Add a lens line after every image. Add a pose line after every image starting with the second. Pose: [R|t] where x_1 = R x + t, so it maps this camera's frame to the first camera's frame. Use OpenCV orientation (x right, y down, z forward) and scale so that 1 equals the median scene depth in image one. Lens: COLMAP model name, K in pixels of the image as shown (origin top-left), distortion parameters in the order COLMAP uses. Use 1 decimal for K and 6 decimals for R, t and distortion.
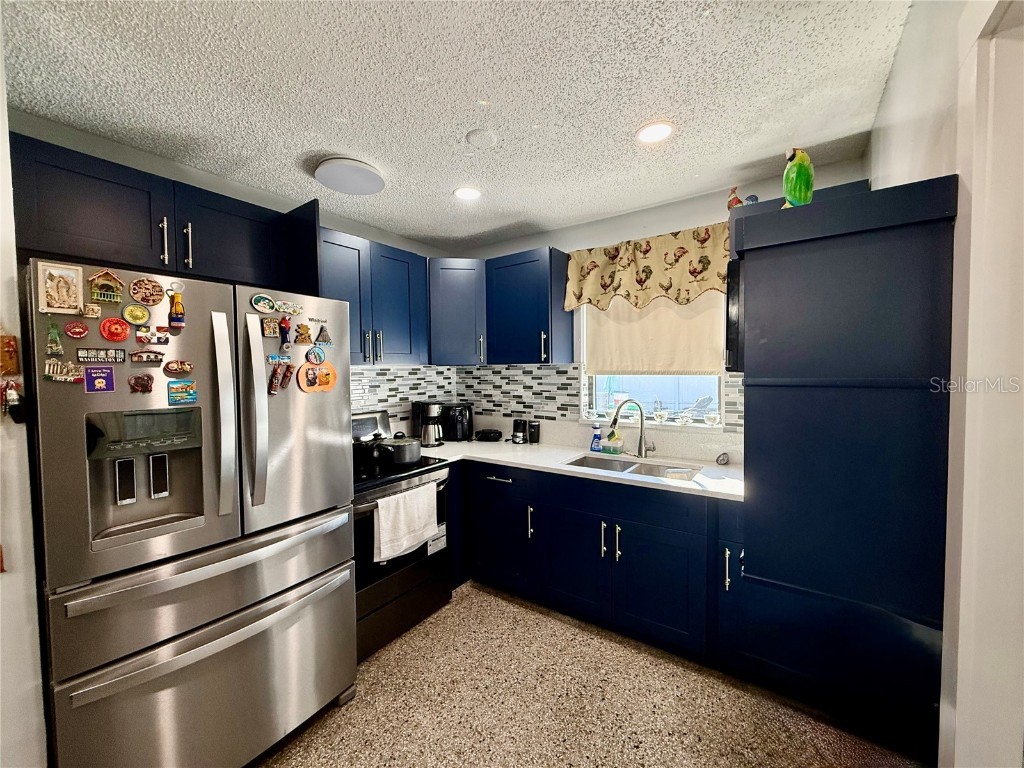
lens RADIAL K [[407.9, 0, 527.1], [0, 407.9, 384.0], [0, 0, 1]] dist [-0.000746, -0.000112]
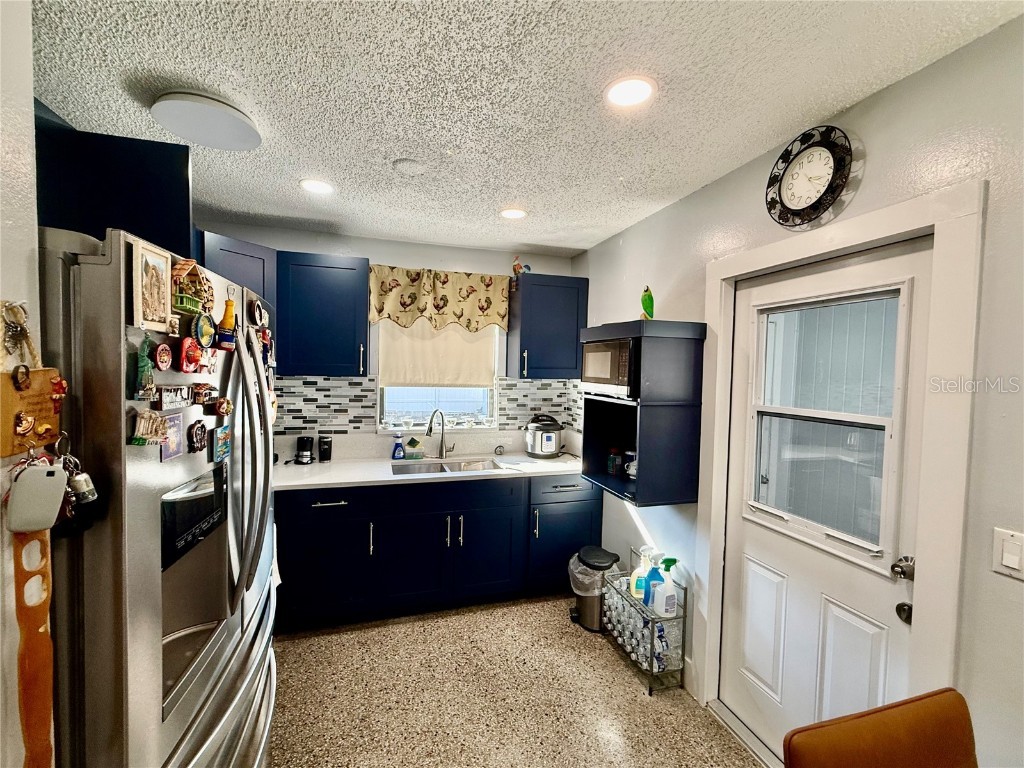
lens RADIAL K [[407.9, 0, 527.1], [0, 407.9, 384.0], [0, 0, 1]] dist [-0.000746, -0.000112]
pose [[0.621182, -0.000936, 0.783666, -0.465164], [-0.003033, 0.999989, 0.003599, -0.036541], [-0.783660, -0.004613, 0.621172, 0.078963]]
